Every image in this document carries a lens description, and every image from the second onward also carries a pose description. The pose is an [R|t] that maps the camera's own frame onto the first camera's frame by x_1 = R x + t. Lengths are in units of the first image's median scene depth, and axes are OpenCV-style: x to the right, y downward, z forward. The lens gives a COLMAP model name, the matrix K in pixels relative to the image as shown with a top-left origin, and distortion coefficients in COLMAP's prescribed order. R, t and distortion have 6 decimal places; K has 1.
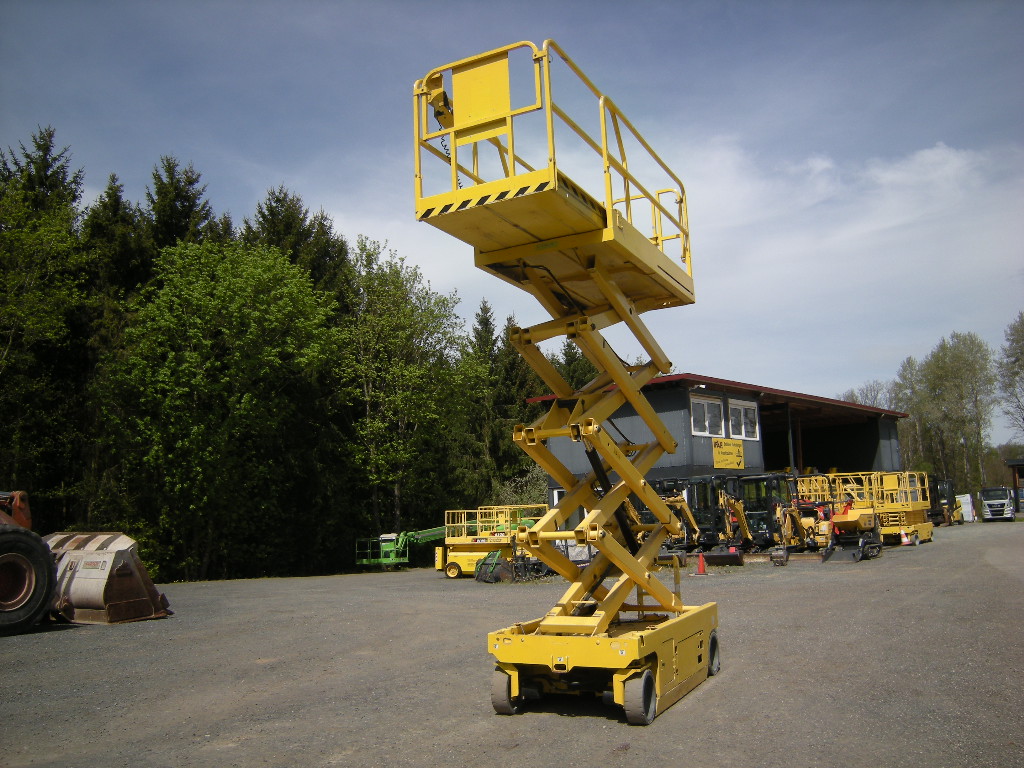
lens RADIAL K [[860.5, 0, 513.9], [0, 860.5, 383.7], [0, 0, 1]] dist [-0.119123, 0.054515]
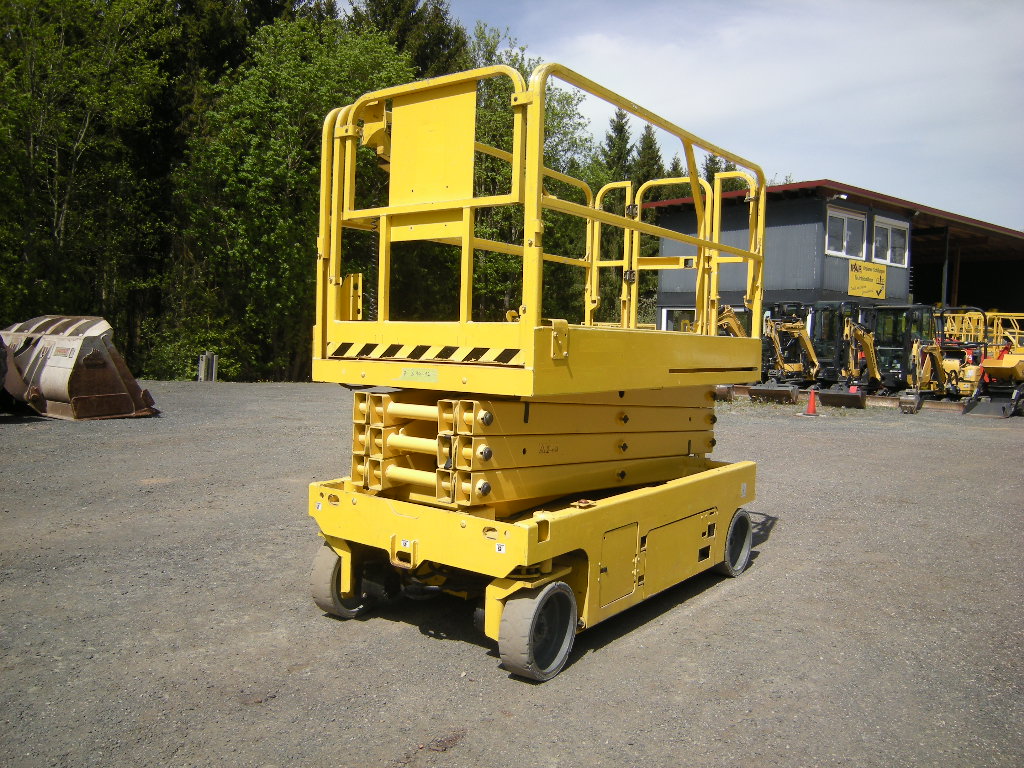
lens RADIAL K [[860.5, 0, 513.9], [0, 860.5, 383.7], [0, 0, 1]] dist [-0.119123, 0.054515]
pose [[0.984784, 0.074735, -0.156893, 0.052097], [-0.040828, 0.977034, 0.209135, 0.026378], [0.168919, -0.199548, 0.965219, 0.126705]]
